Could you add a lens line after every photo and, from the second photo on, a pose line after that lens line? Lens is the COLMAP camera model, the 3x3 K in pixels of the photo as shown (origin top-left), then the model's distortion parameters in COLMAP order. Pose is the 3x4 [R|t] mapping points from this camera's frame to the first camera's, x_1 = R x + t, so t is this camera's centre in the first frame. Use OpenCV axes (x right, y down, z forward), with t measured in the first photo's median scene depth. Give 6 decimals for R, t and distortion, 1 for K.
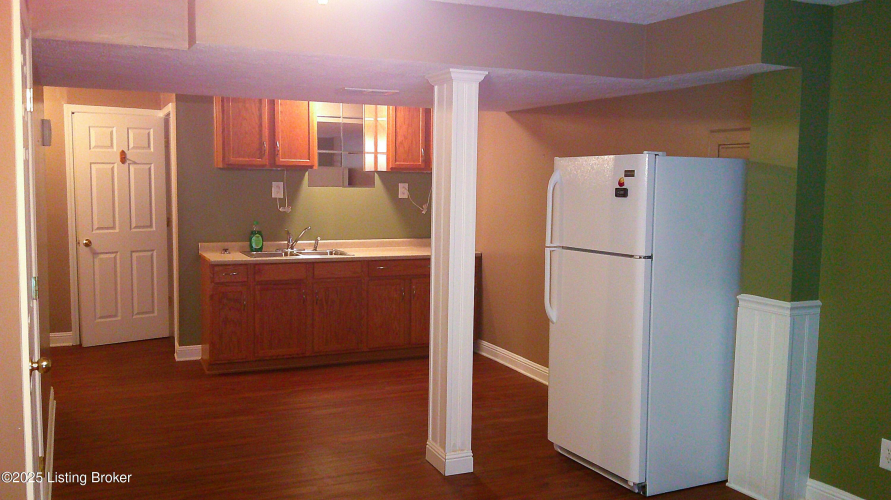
lens RADIAL K [[710.3, 0, 445.5], [0, 710.3, 250.0], [0, 0, 1]] dist [0.083119, -0.110057]
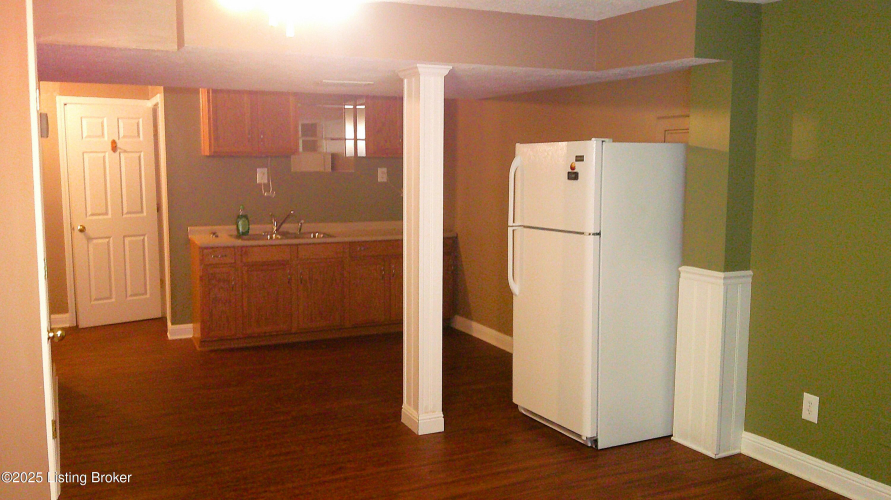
lens RADIAL K [[755.0, 0, 445.5], [0, 755.0, 250.0], [0, 0, 1]] dist [0.095357, -0.151646]
pose [[0.999914, -0.013146, -0.000147, 0.043960], [0.013146, 0.999675, 0.021820, 0.005443], [-0.000139, -0.021820, 0.999762, -0.158059]]
